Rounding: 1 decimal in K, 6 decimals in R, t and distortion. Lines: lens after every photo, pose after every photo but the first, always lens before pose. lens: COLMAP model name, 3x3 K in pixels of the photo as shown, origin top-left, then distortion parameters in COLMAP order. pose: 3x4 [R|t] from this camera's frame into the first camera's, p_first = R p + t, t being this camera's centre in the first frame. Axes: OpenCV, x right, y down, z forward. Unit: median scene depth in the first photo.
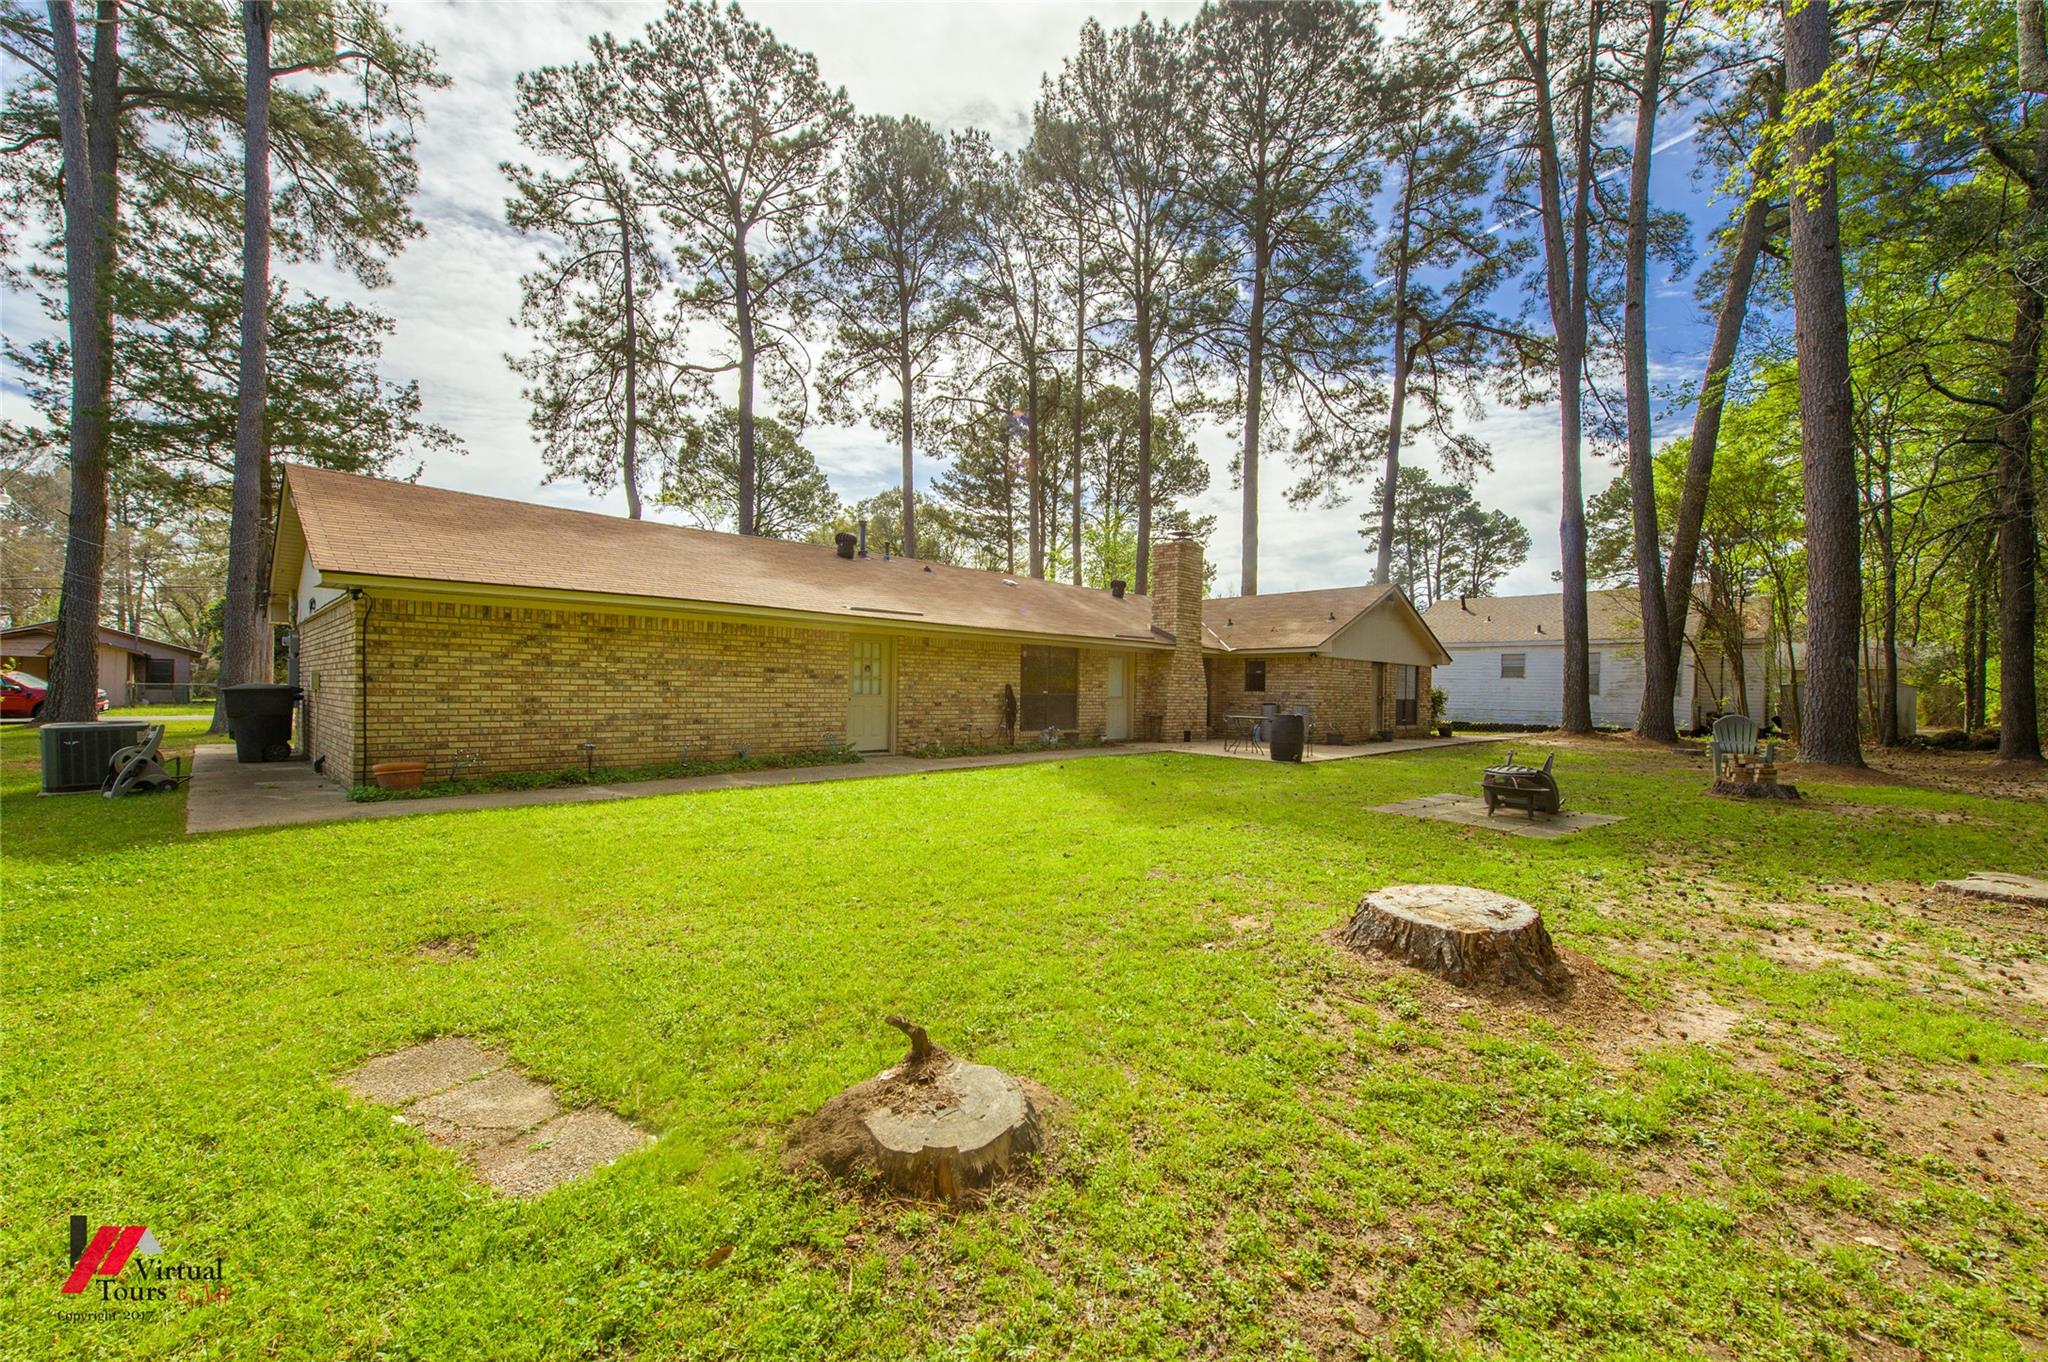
lens RADIAL K [[805.6, 0, 1014.1], [0, 805.6, 690.3], [0, 0, 1]] dist [0.006713, -0.000308]
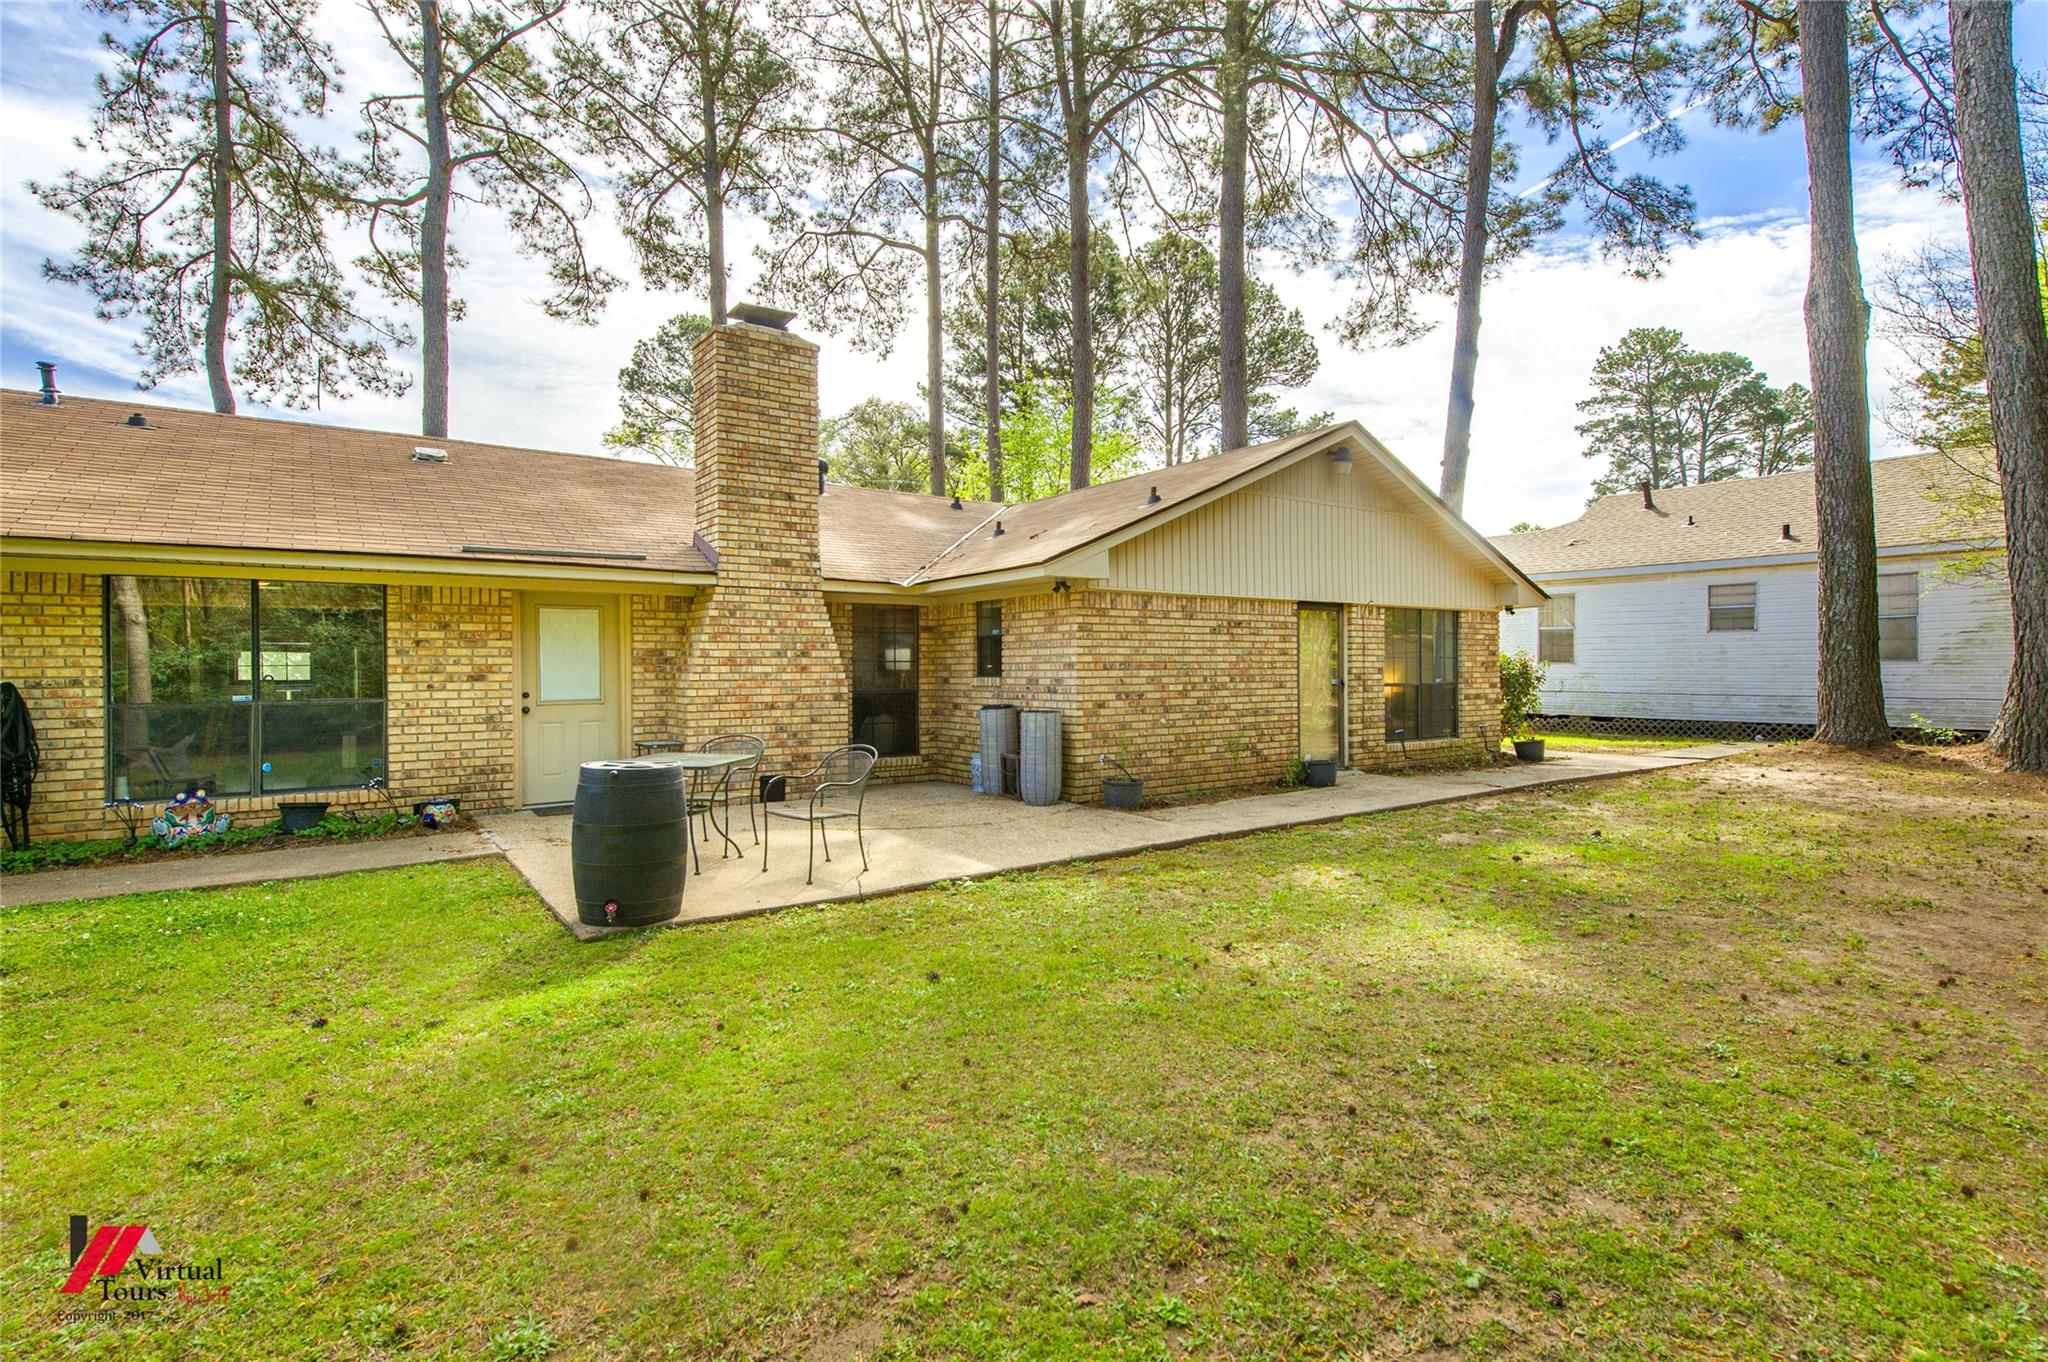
lens RADIAL K [[995.5, 0, 1024.0], [0, 995.5, 681.0], [0, 0, 1]] dist [0.002508, -0.000118]
pose [[0.989483, -0.026023, -0.142291, 0.285790], [0.026969, 0.999625, 0.004721, 0.000730], [0.142115, -0.008509, 0.989814, 0.342224]]
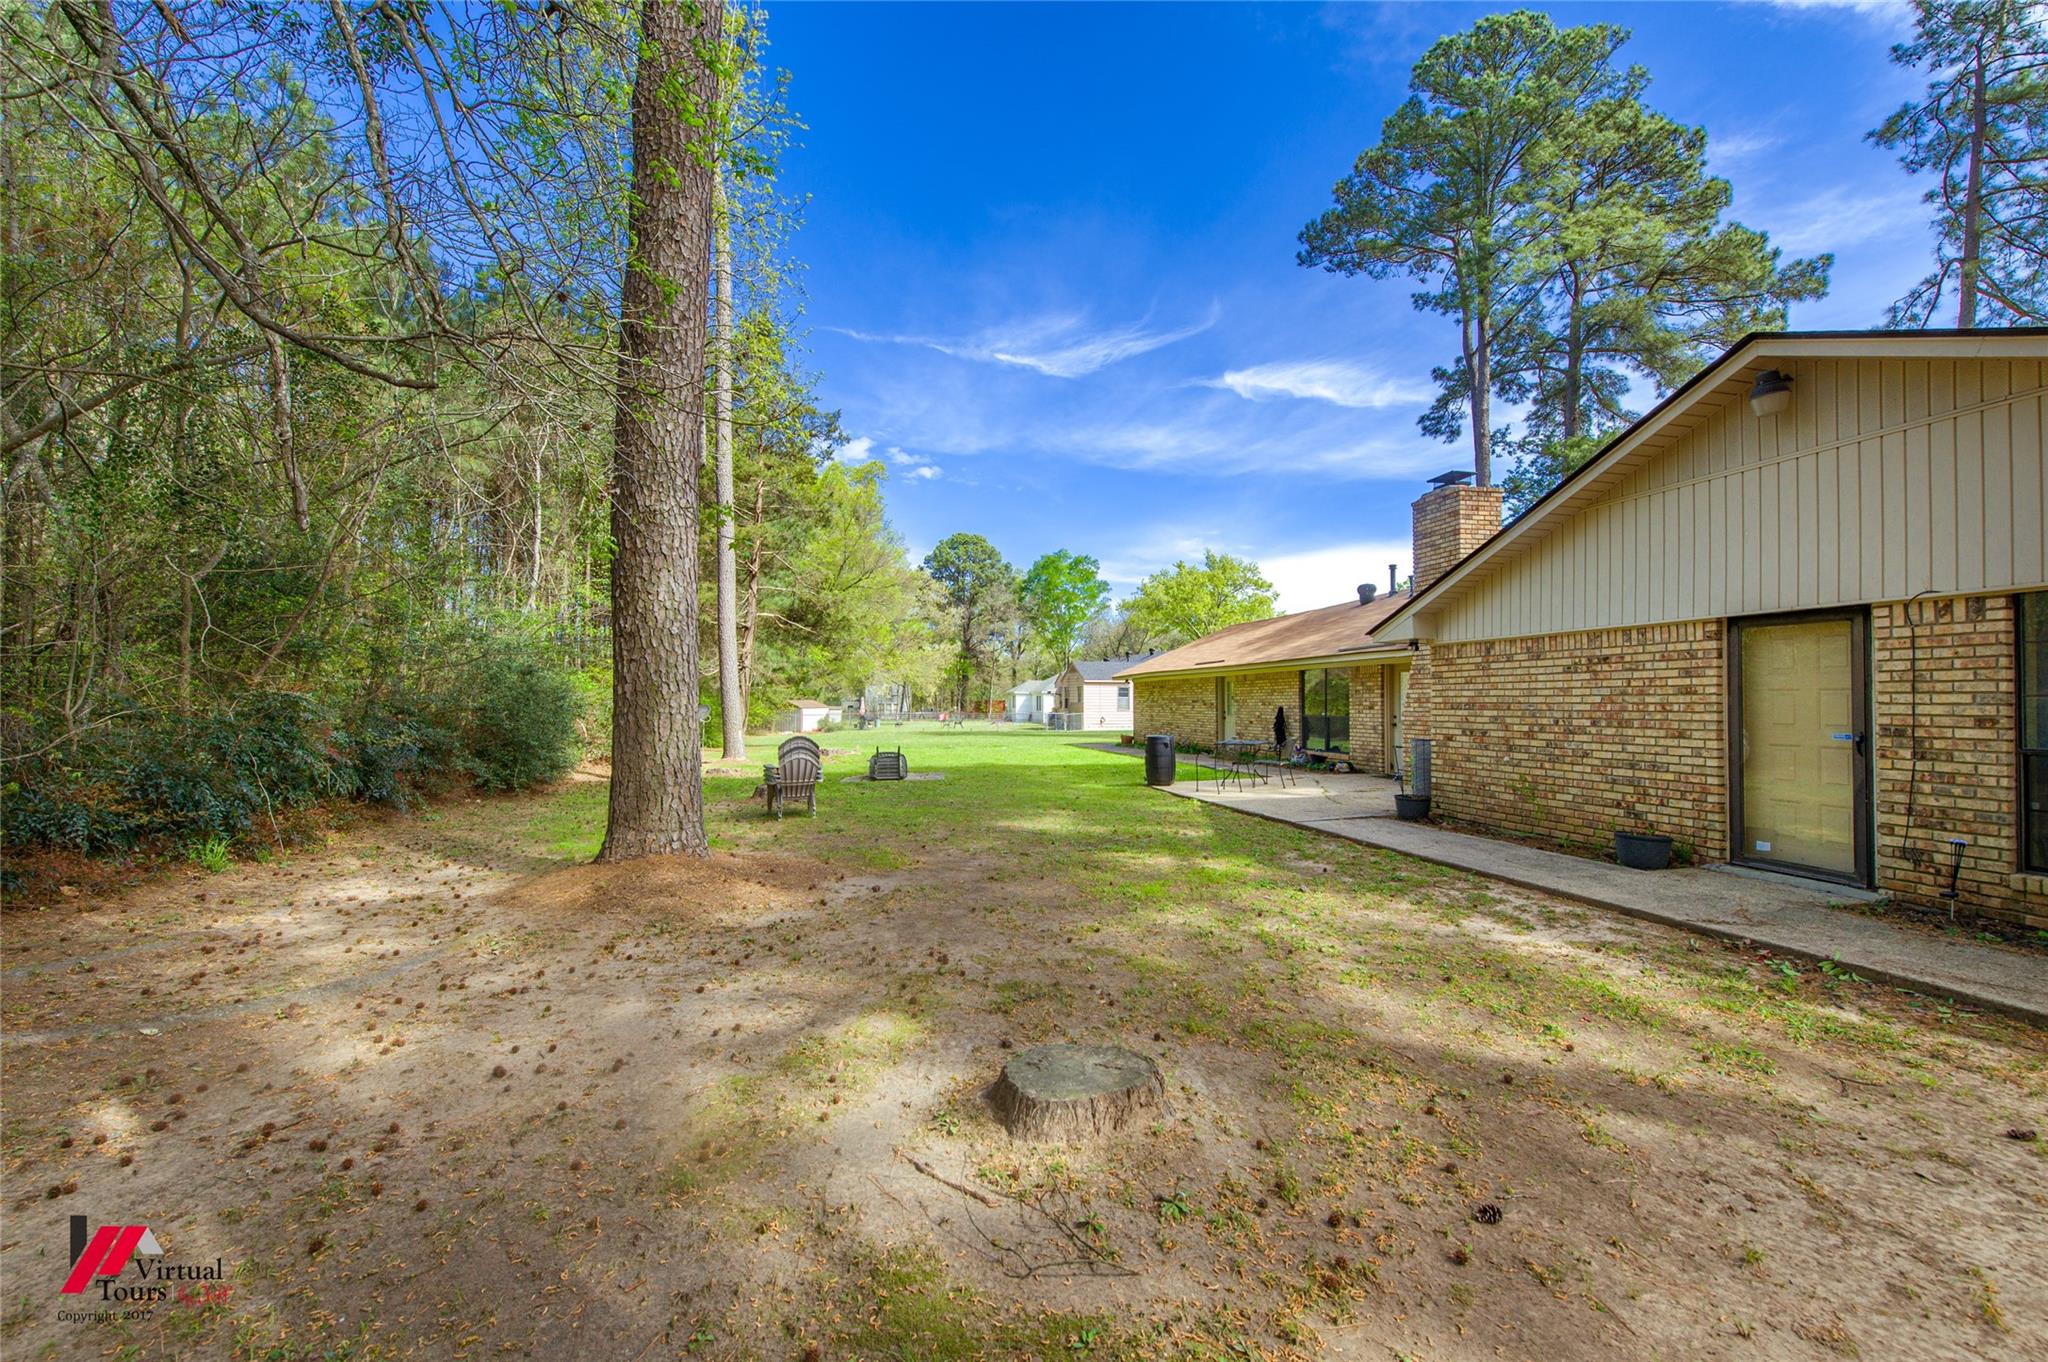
lens RADIAL K [[805.6, 0, 1014.1], [0, 805.6, 690.3], [0, 0, 1]] dist [0.006713, -0.000308]
pose [[-0.532212, -0.031322, -0.846032, 0.709031], [-0.013393, 0.999502, -0.028578, 0.003878], [0.846505, -0.003879, -0.532366, 0.775304]]
